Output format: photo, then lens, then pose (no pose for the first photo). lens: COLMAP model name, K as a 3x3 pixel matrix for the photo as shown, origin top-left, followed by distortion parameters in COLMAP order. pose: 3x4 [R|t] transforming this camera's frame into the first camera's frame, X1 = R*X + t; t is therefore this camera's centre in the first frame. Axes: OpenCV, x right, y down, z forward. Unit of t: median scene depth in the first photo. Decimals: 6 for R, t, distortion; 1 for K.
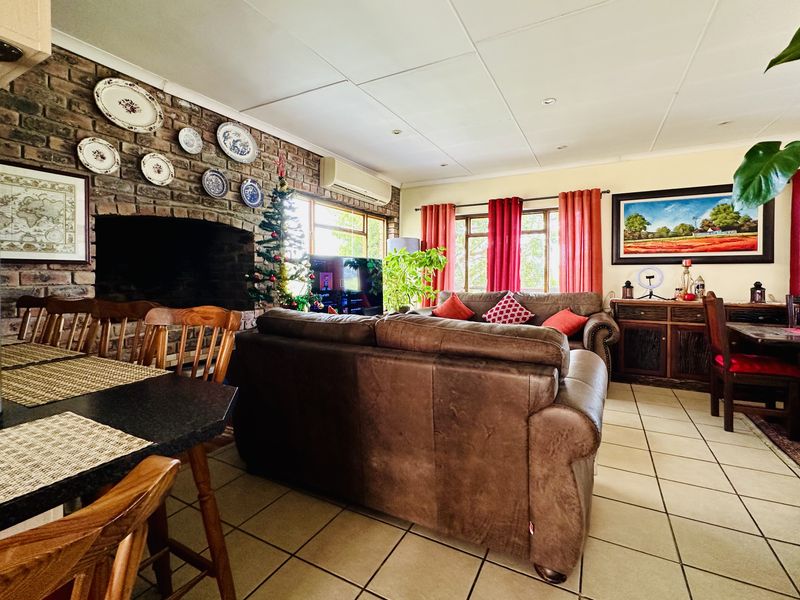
lens RADIAL K [[347.7, 0, 400.0], [0, 347.7, 300.0], [0, 0, 1]] dist [-0.000733, -0.000558]
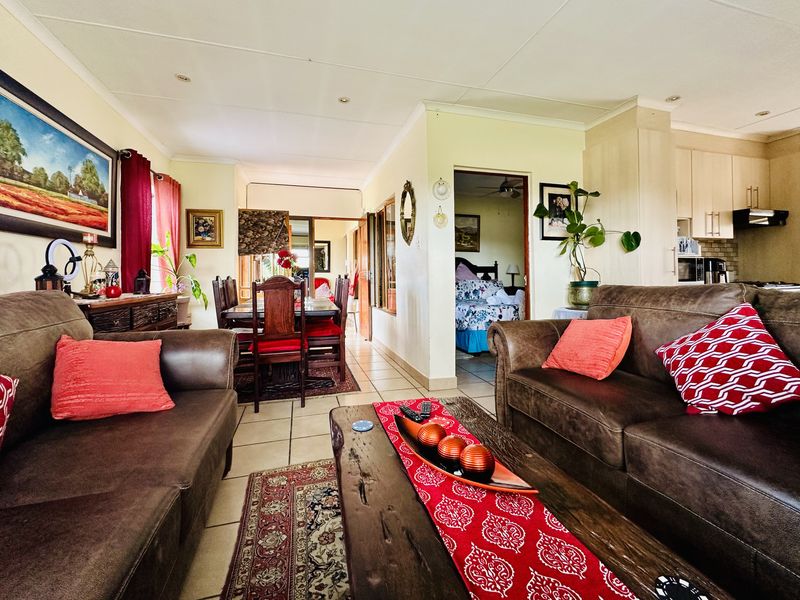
lens RADIAL K [[347.7, 0, 400.0], [0, 347.7, 300.0], [0, 0, 1]] dist [-0.000733, -0.000558]
pose [[-0.719411, -0.038561, 0.693513, -0.061076], [0.062711, 0.990774, 0.120142, -0.050913], [-0.691748, 0.129923, -0.710356, 1.565058]]
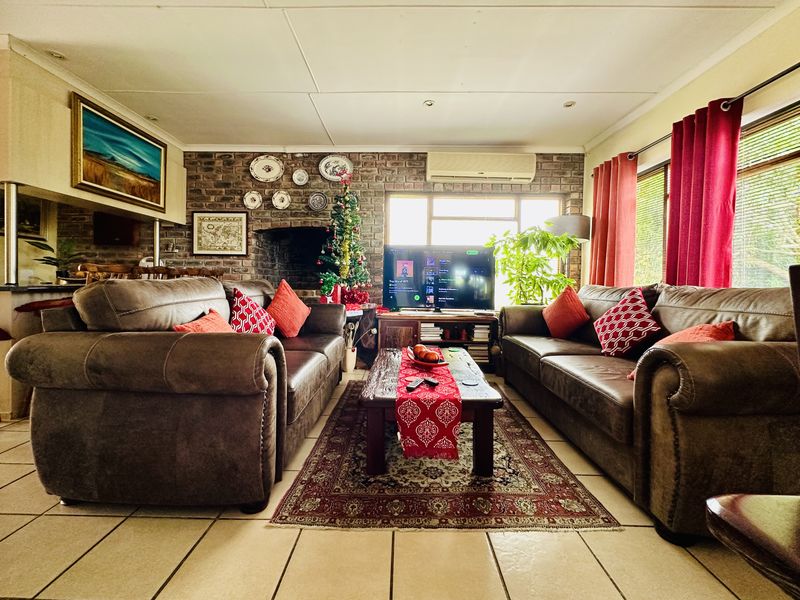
lens RADIAL K [[347.7, 0, 400.0], [0, 347.7, 300.0], [0, 0, 1]] dist [-0.000733, -0.000558]
pose [[0.495186, 0.046534, -0.867540, 1.021054], [-0.076579, 0.997016, 0.009769, 0.047710], [0.865406, 0.061598, 0.497271, 0.643193]]
